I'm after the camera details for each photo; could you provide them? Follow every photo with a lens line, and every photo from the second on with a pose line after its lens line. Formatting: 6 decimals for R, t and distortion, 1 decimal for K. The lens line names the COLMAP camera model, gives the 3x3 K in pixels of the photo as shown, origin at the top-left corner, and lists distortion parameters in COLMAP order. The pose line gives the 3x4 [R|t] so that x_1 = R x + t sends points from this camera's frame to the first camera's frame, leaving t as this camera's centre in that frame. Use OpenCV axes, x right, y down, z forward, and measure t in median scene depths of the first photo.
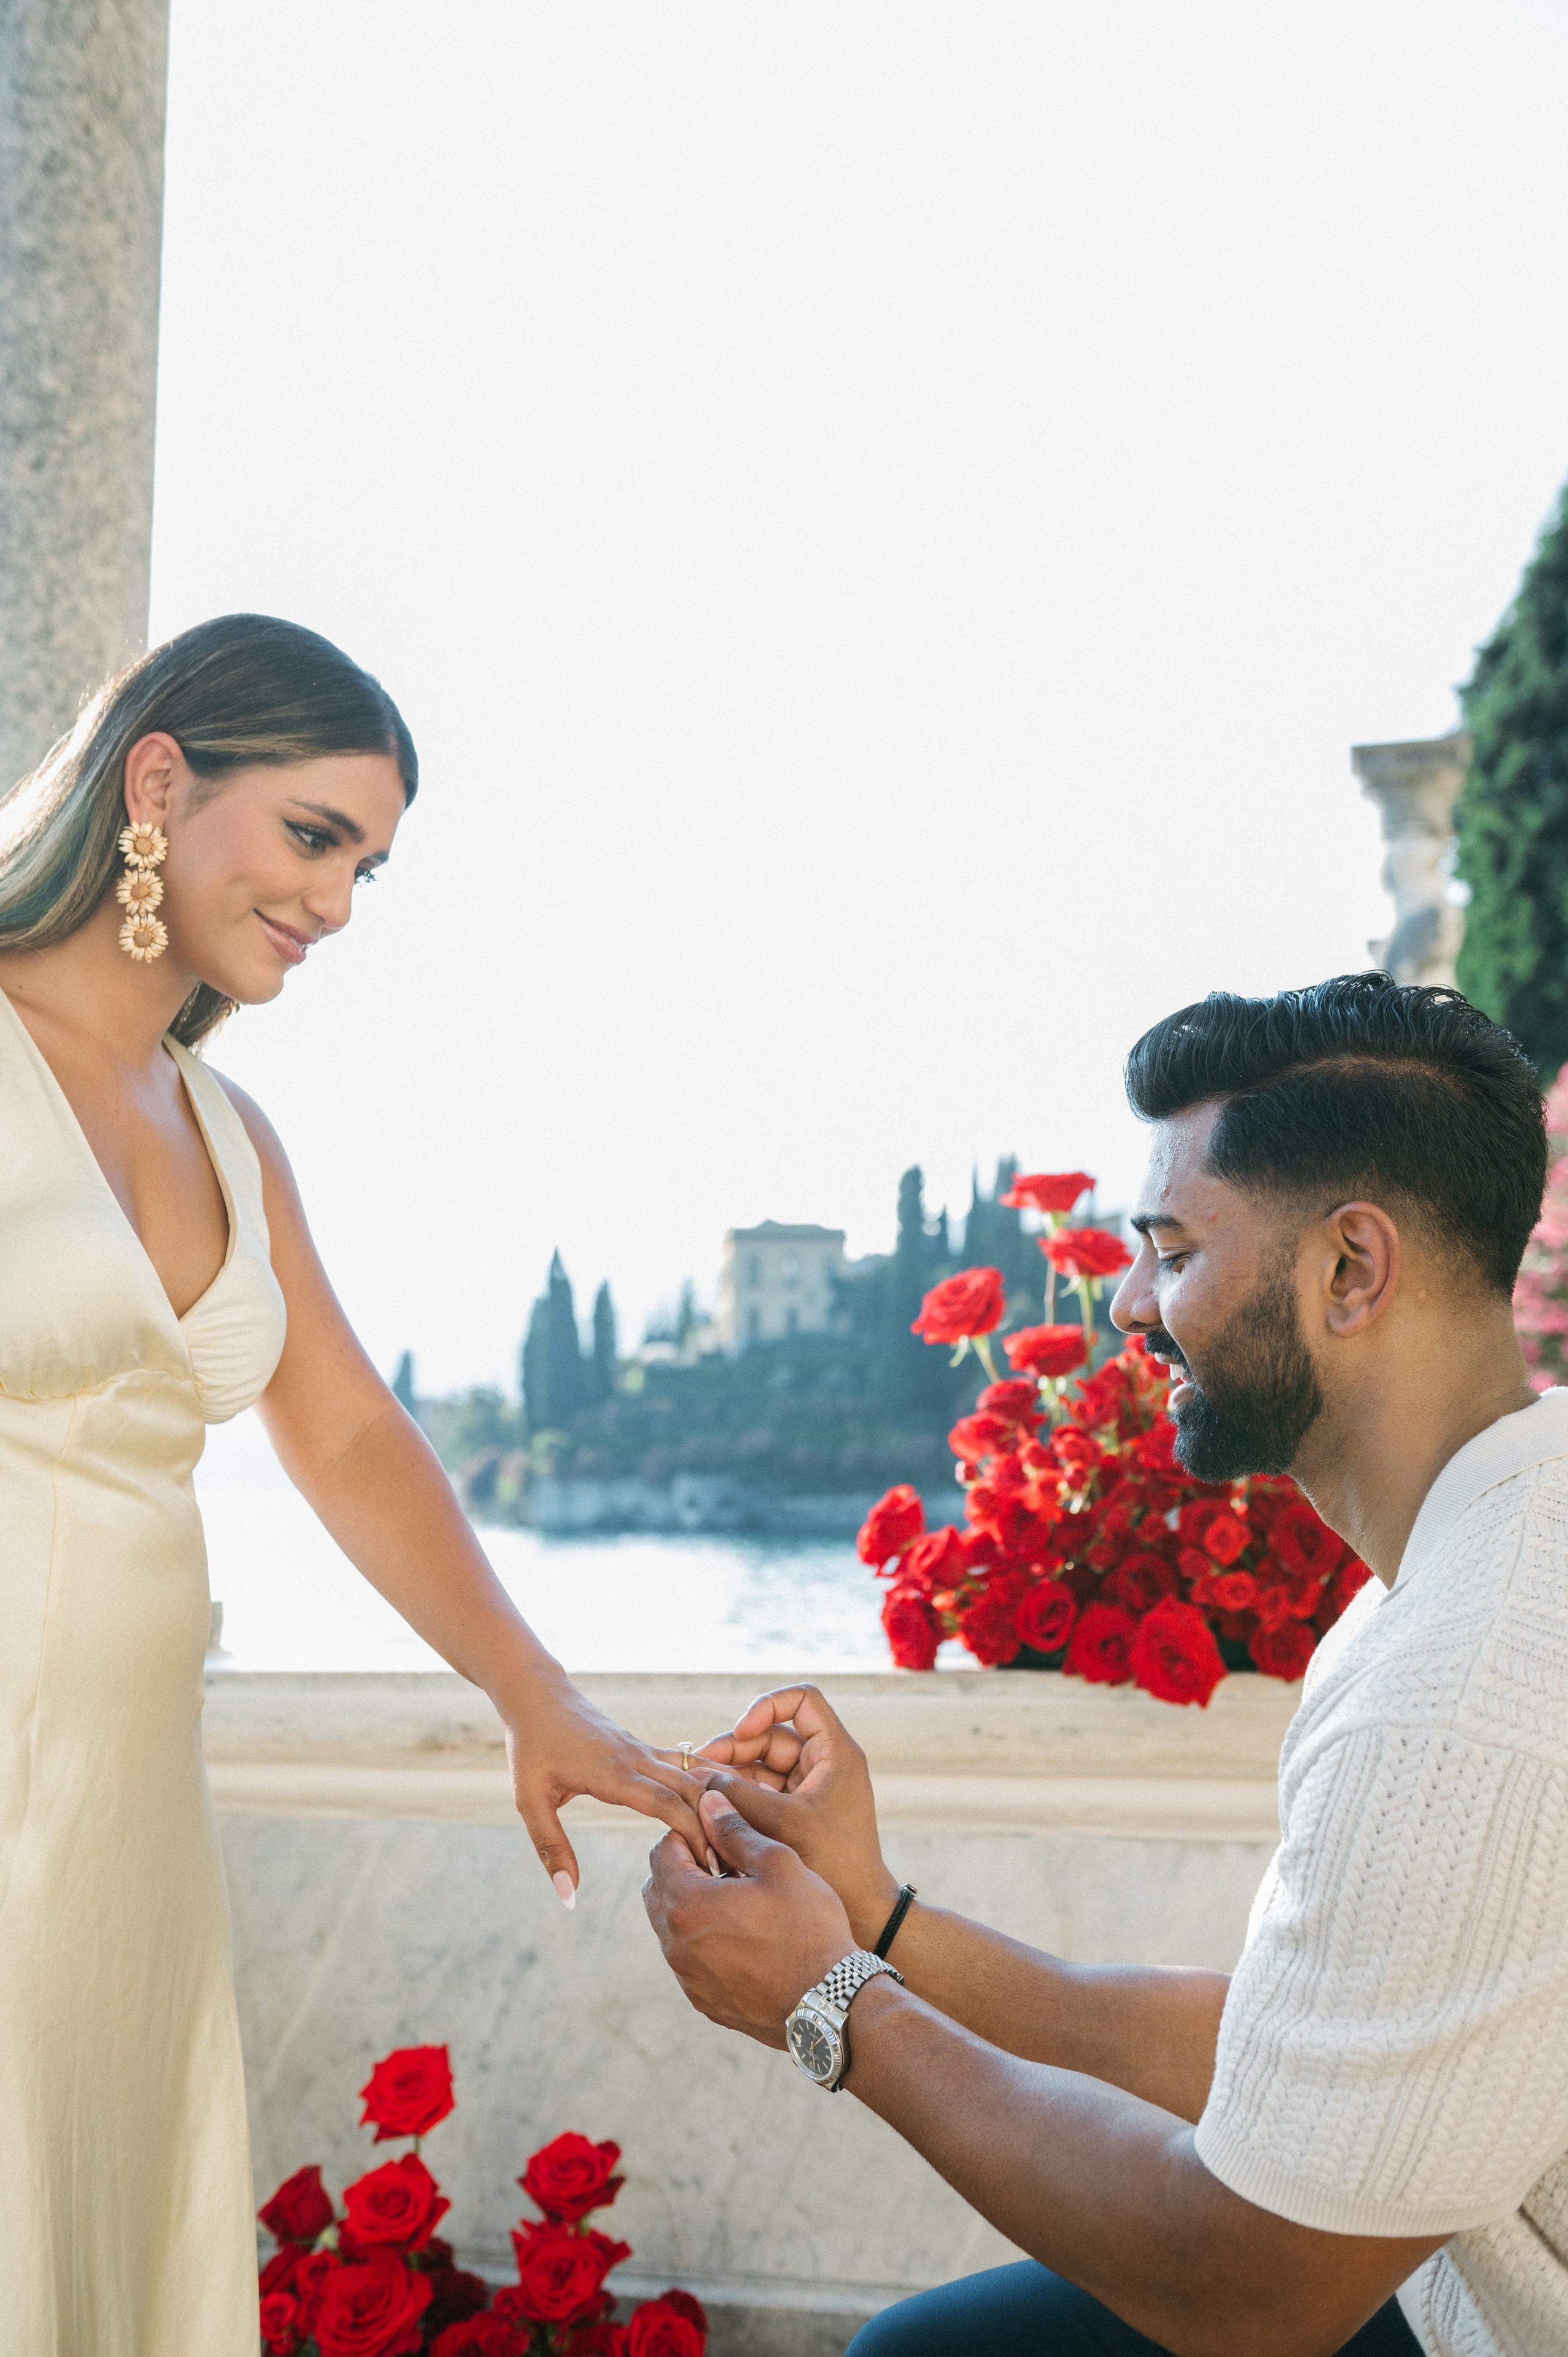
lens RADIAL K [[2349.9, 0, 769.7], [0, 2349.9, 1159.4], [0, 0, 1]] dist [-0.009766, -0.009984]
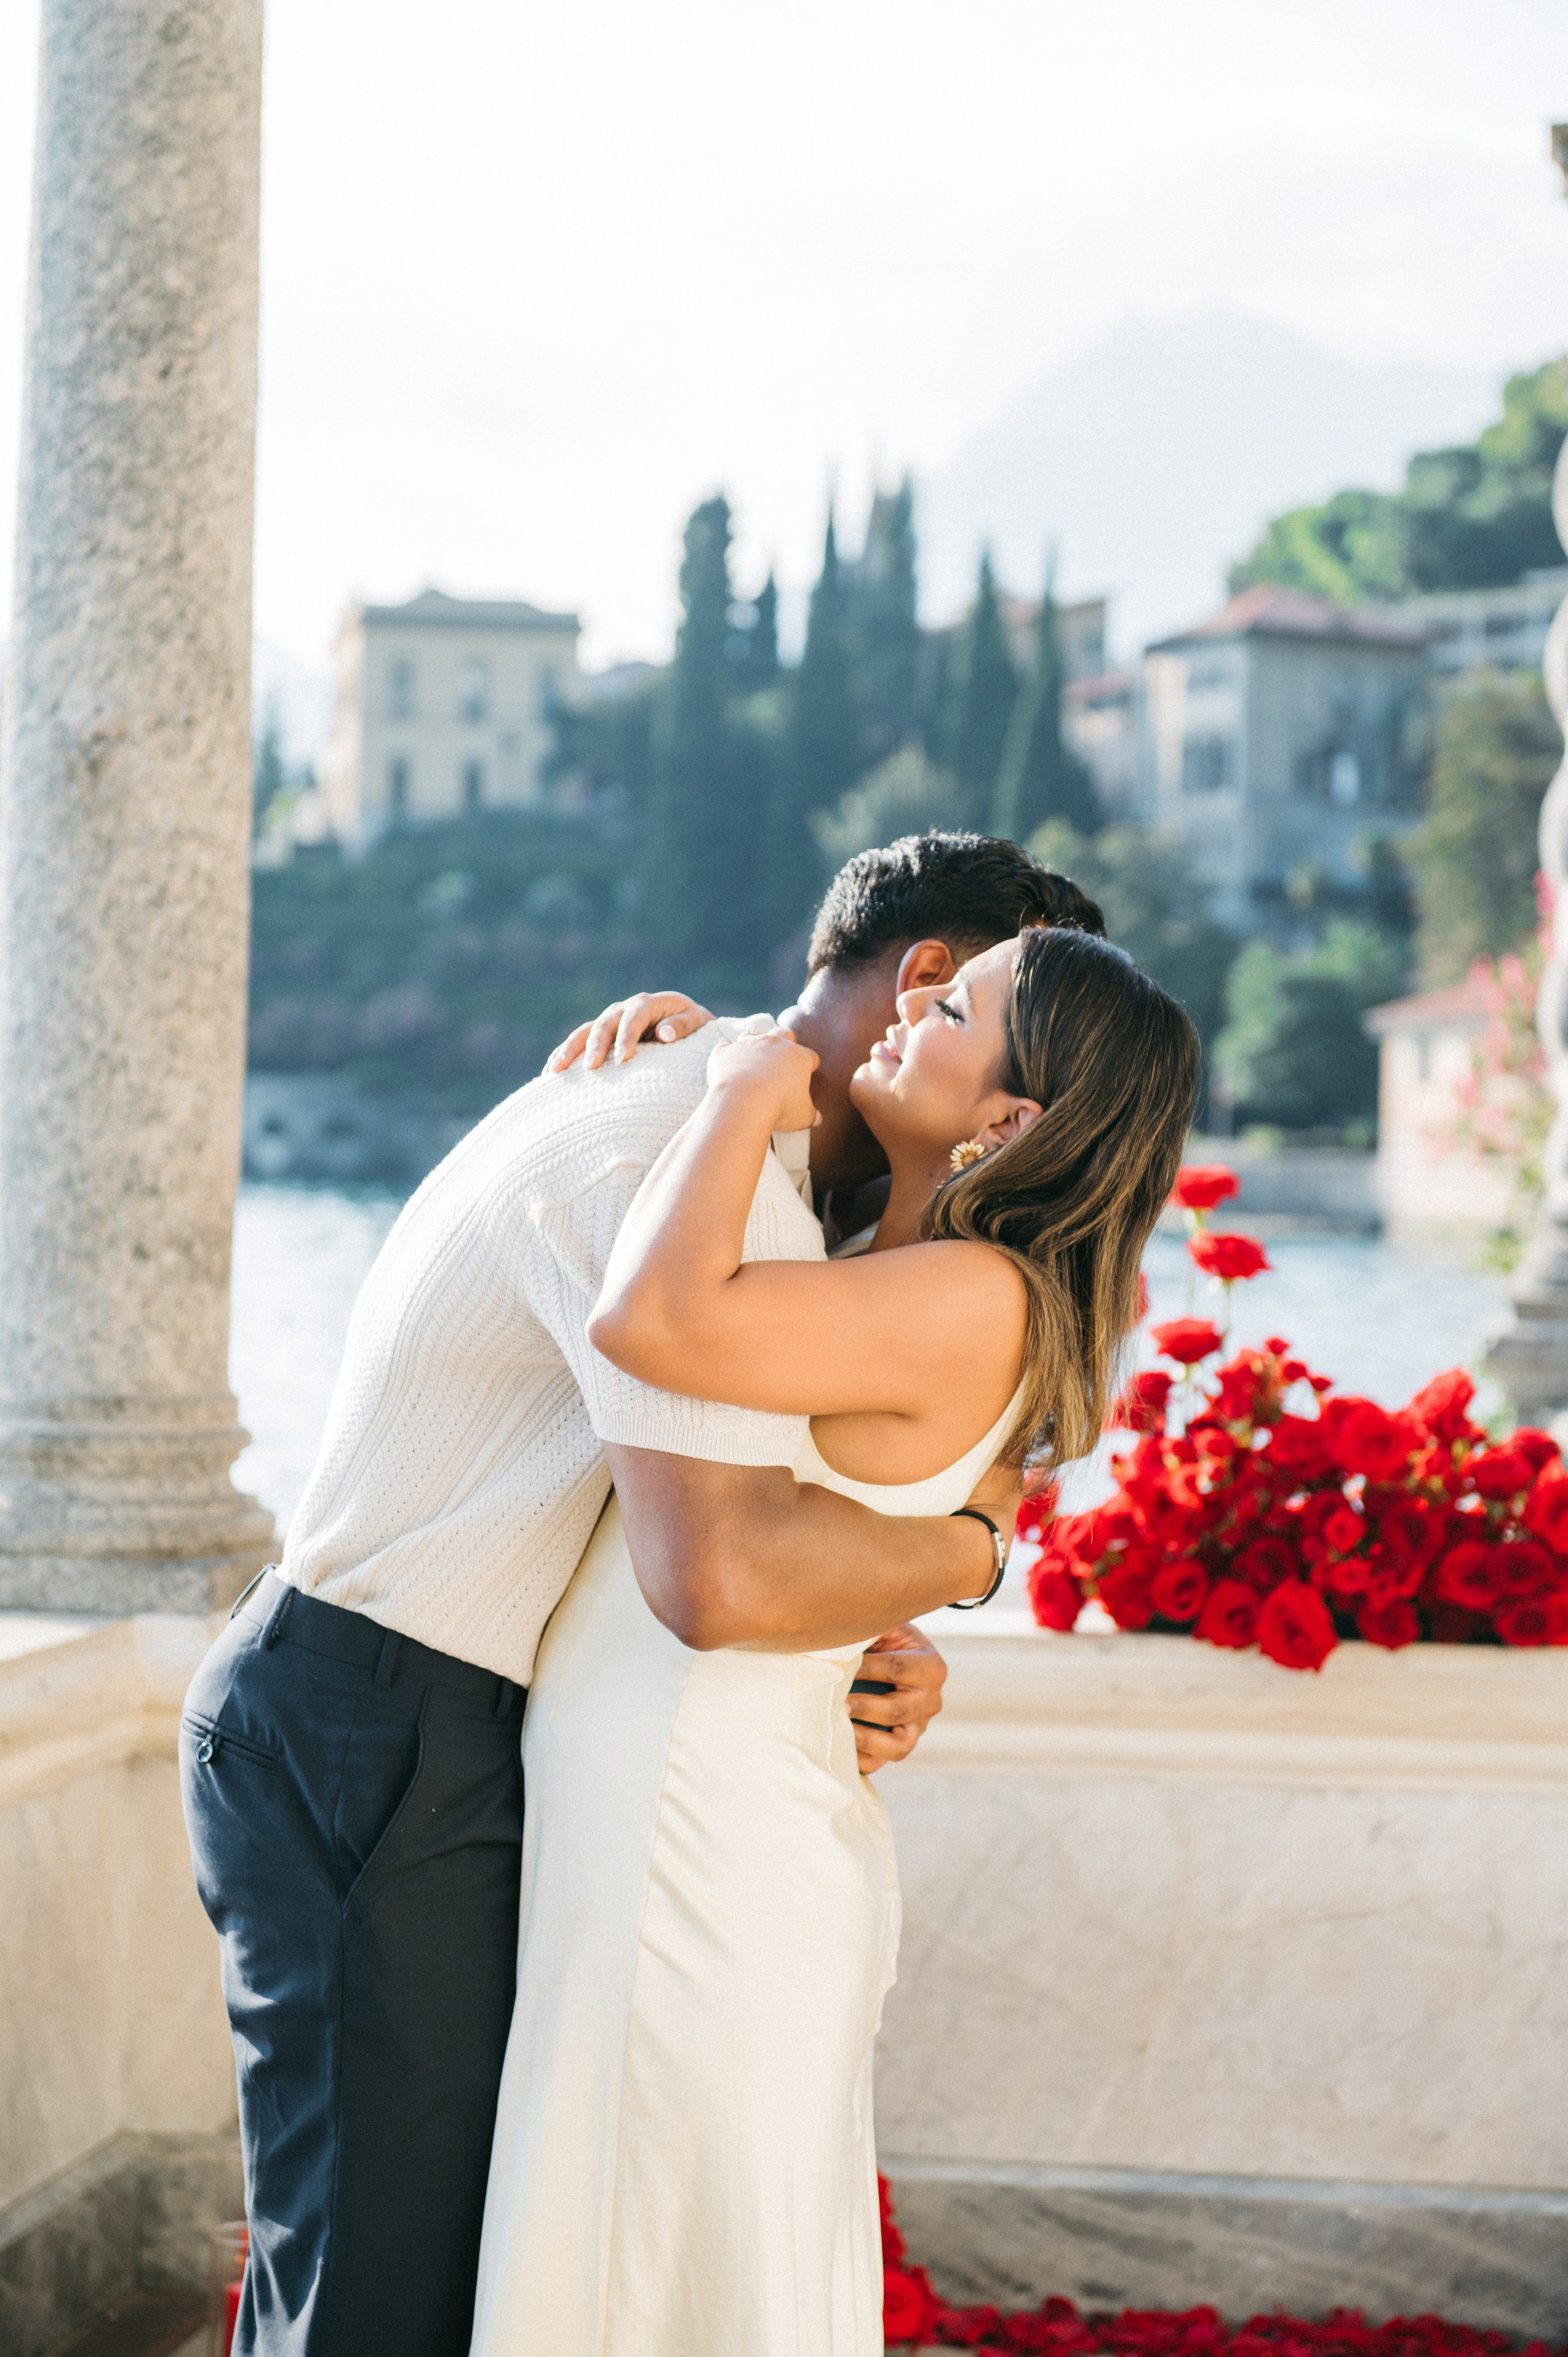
lens RADIAL K [[4503.3, 0, 818.5], [0, 4503.3, 1122.6], [0, 0, 1]] dist [-0.009267, 0.149449]
pose [[0.995768, 0.023059, 0.088959, -0.205729], [-0.035534, 0.989328, 0.141307, -0.265885], [-0.084751, -0.143870, 0.985961, -0.880799]]
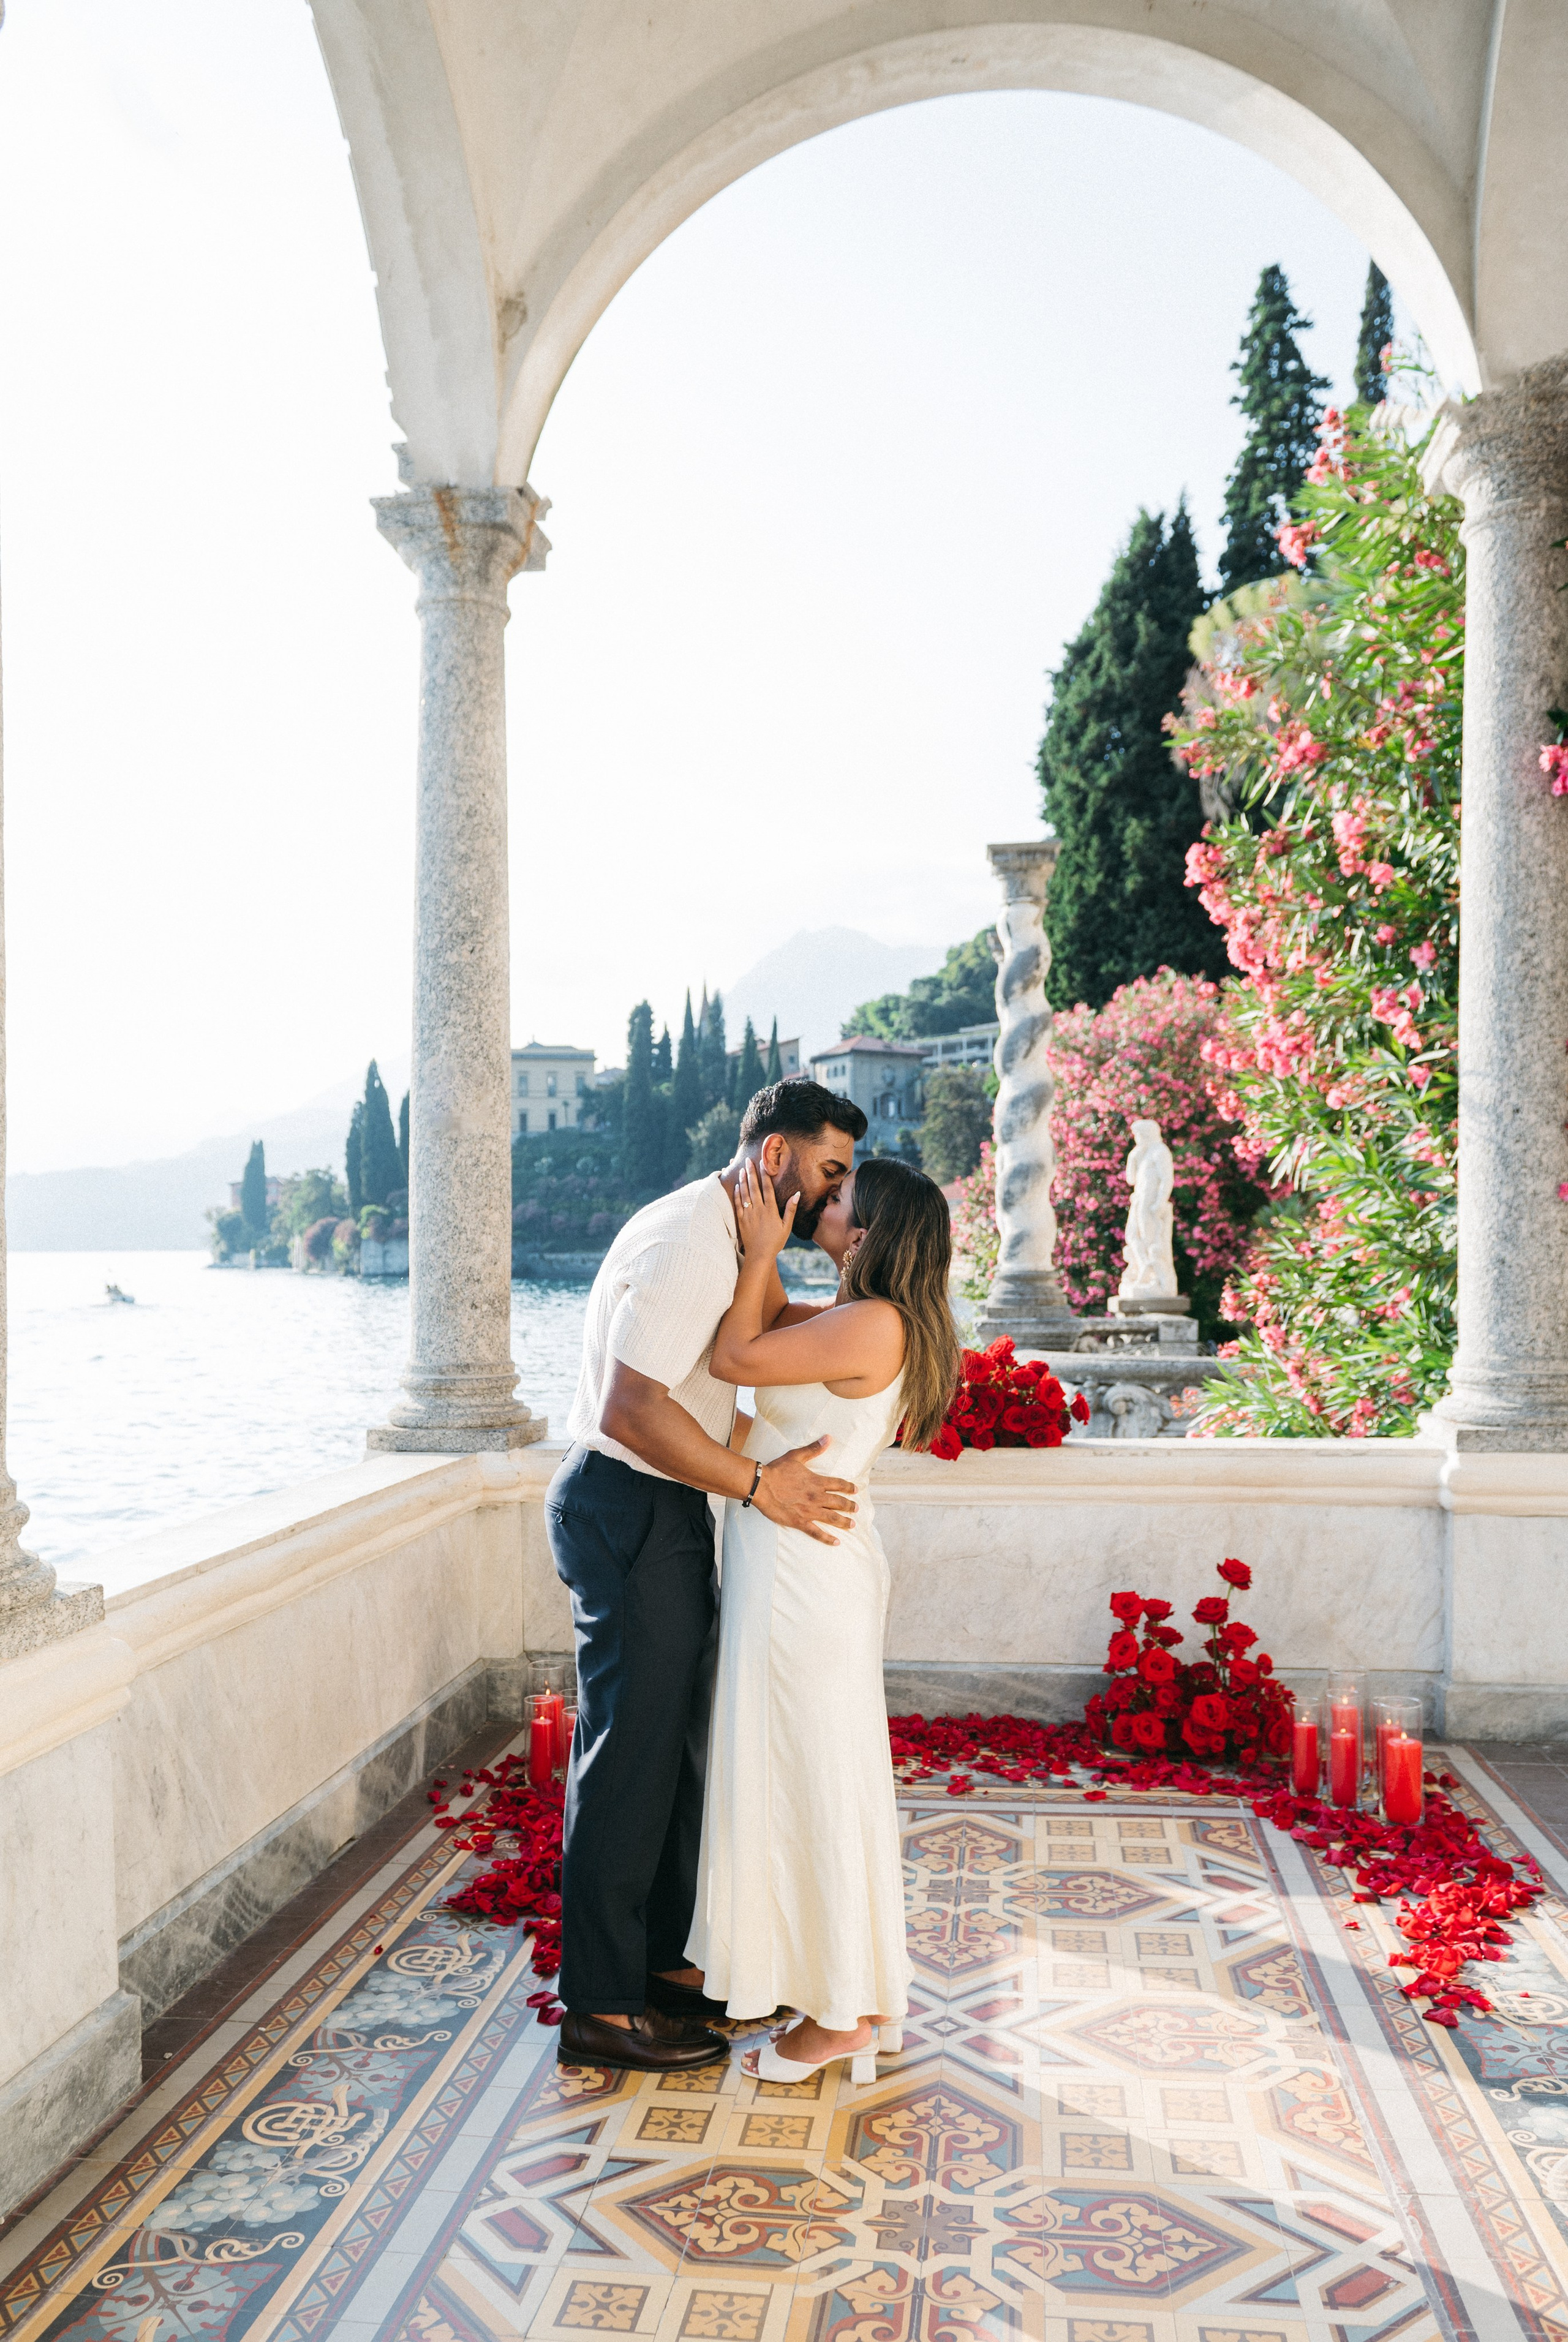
lens RADIAL K [[1749.6, 0, 708.0], [0, 1749.6, 1274.6], [0, 0, 1]] dist [-0.008607, -0.005516]
pose [[0.995045, -0.008816, 0.099033, -0.255978], [-0.006776, 0.987732, 0.156013, -0.253548], [-0.099193, -0.155911, 0.982778, -0.814569]]
